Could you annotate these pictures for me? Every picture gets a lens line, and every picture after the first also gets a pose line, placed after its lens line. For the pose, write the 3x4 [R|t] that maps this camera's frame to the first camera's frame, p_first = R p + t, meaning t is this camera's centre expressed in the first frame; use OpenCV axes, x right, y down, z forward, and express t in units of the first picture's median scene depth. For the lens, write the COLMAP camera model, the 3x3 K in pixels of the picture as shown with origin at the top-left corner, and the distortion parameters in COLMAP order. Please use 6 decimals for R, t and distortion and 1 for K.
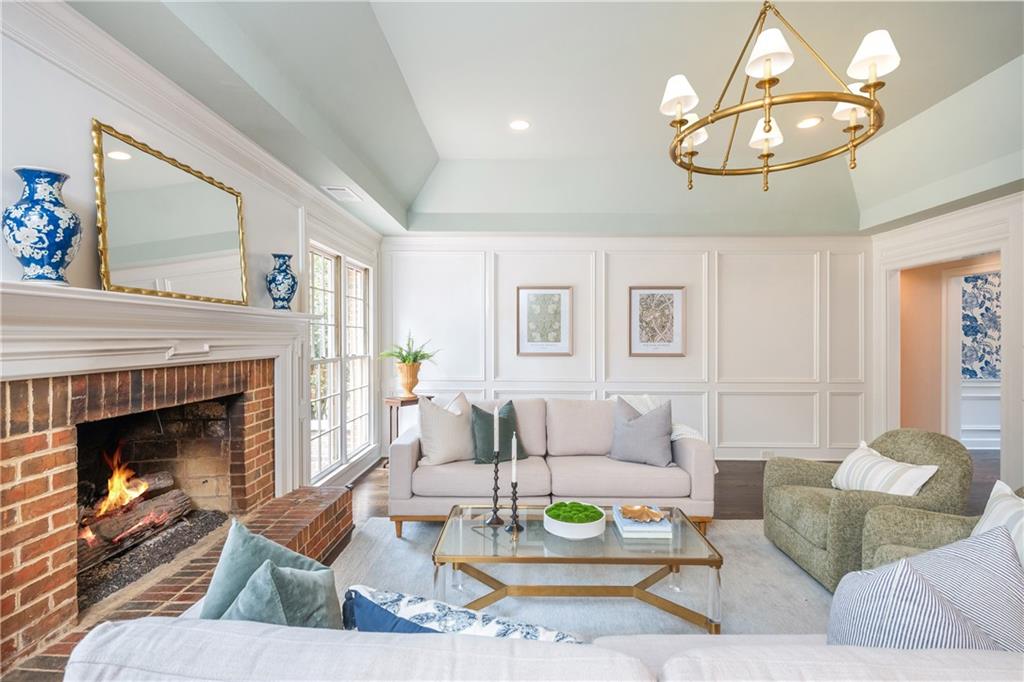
lens RADIAL K [[495.3, 0, 512.3], [0, 495.3, 339.0], [0, 0, 1]] dist [0.002002, -0.001234]
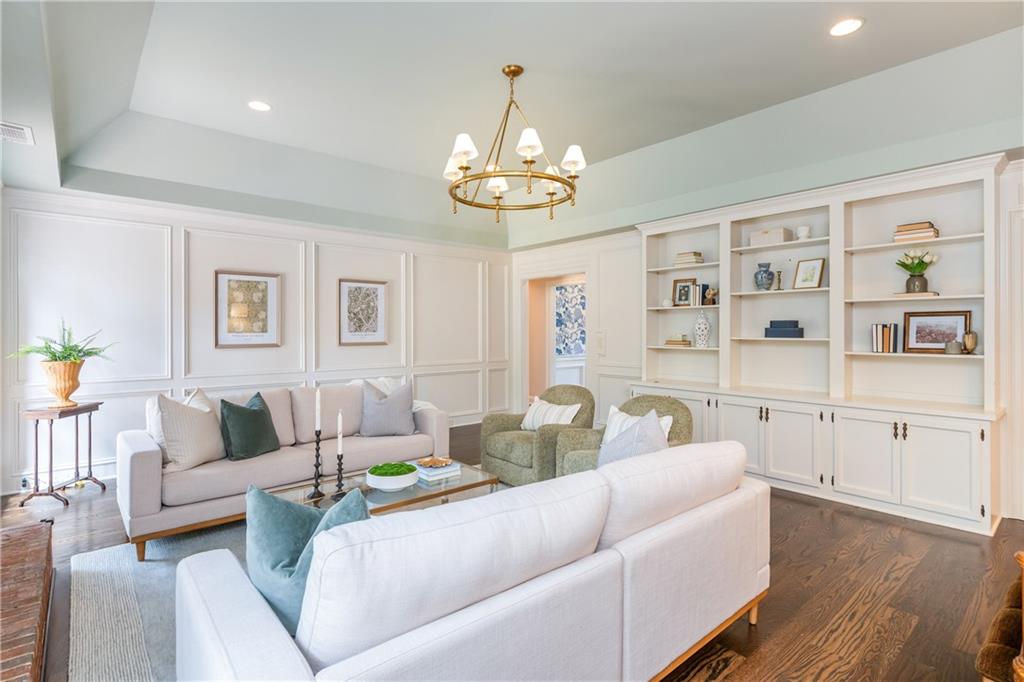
lens RADIAL K [[503.5, 0, 540.5], [0, 503.5, 336.4], [0, 0, 1]] dist [0.000860, -0.000714]
pose [[0.720329, -0.013048, 0.693510, -0.217171], [0.005224, 0.999897, 0.013387, 0.003858], [-0.693613, -0.006020, 0.720322, -0.064370]]
